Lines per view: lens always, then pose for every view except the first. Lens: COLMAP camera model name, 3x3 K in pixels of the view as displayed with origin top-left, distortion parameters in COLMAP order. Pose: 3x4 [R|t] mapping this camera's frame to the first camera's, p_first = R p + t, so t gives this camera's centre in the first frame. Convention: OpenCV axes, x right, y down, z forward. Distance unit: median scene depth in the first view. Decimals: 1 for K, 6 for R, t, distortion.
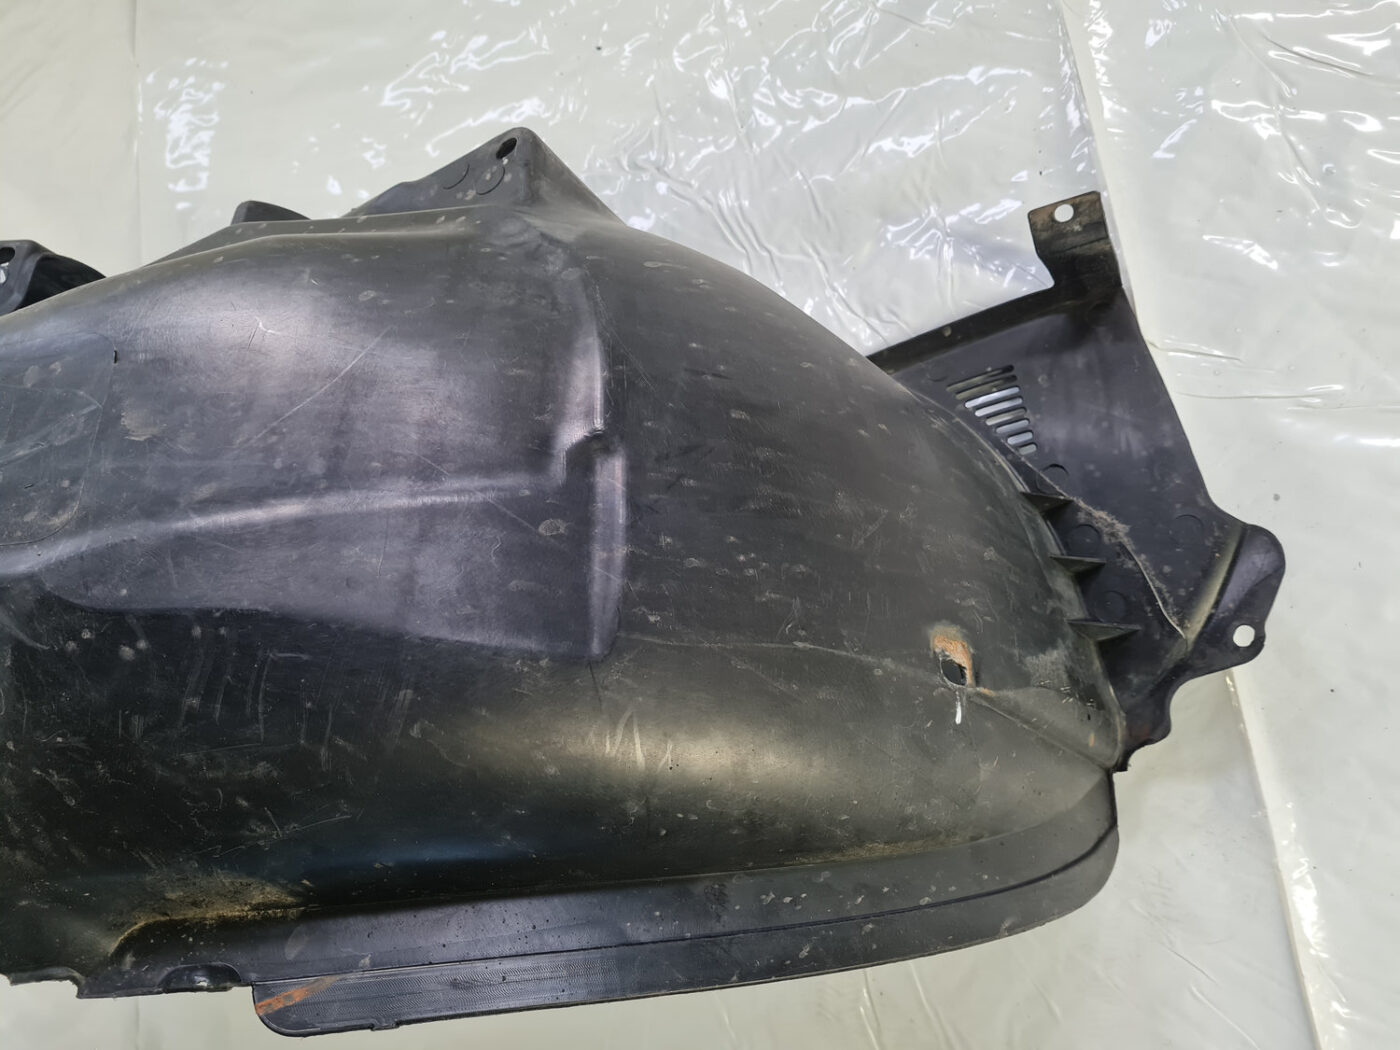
lens RADIAL K [[1063.6, 0, 698.7], [0, 1063.6, 525.3], [0, 0, 1]] dist [-0.006914, -0.002010]
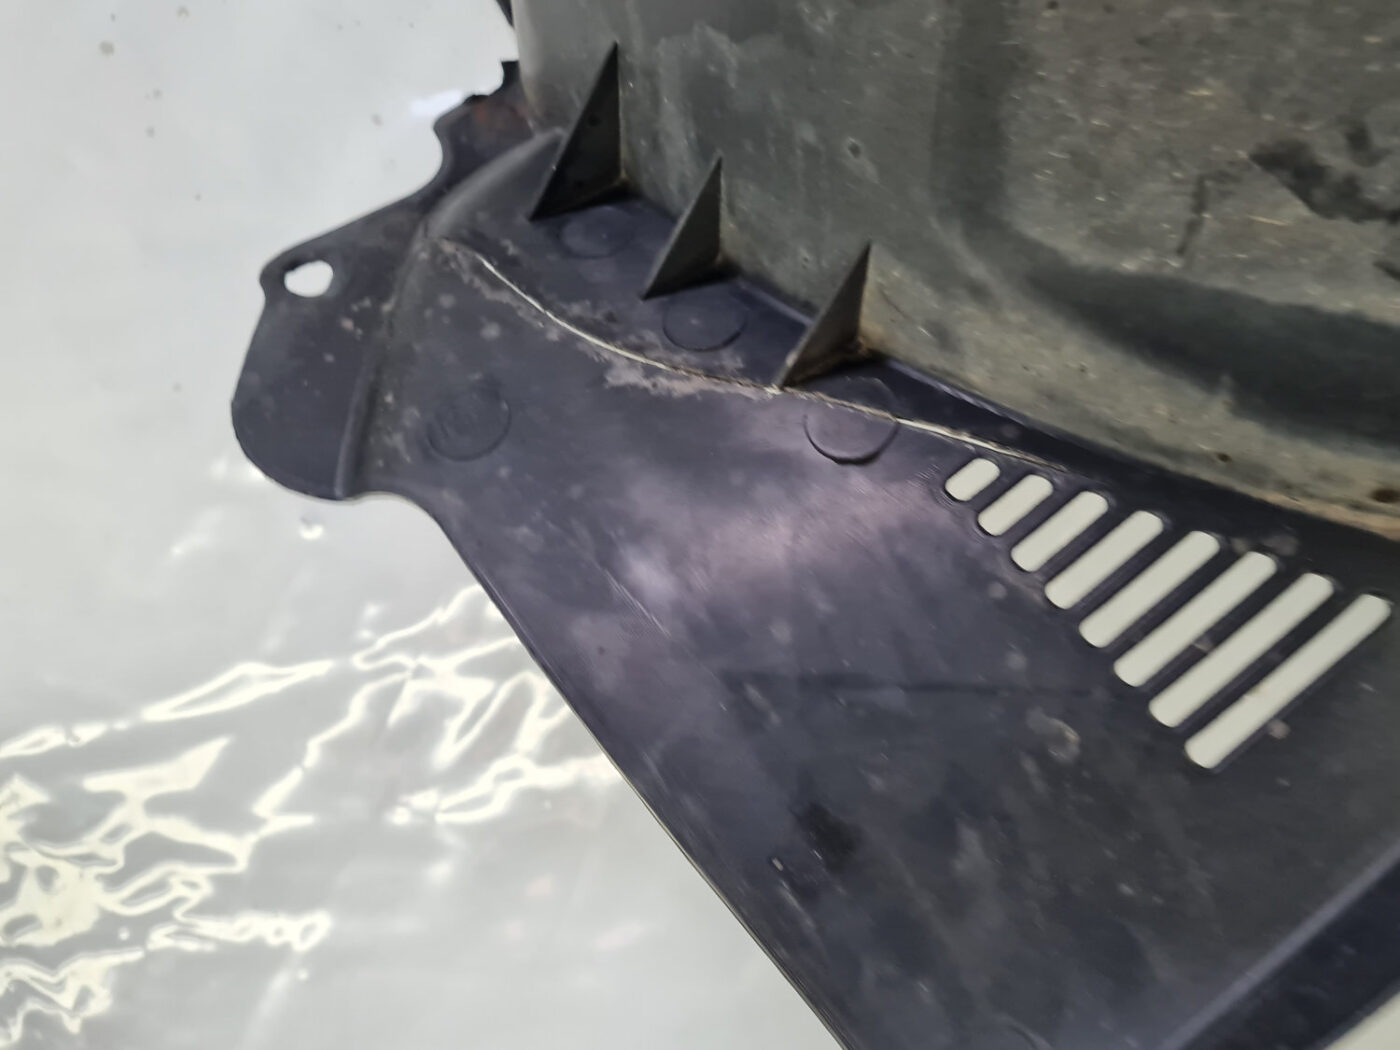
lens RADIAL K [[1063.6, 0, 699.2], [0, 1063.6, 525.5], [0, 0, 1]] dist [-0.006914, -0.002010]
pose [[-0.855443, 0.359878, 0.372431, 0.252002], [-0.388956, -0.921251, -0.003201, -0.054635], [0.341950, -0.147598, 0.928054, 0.644786]]
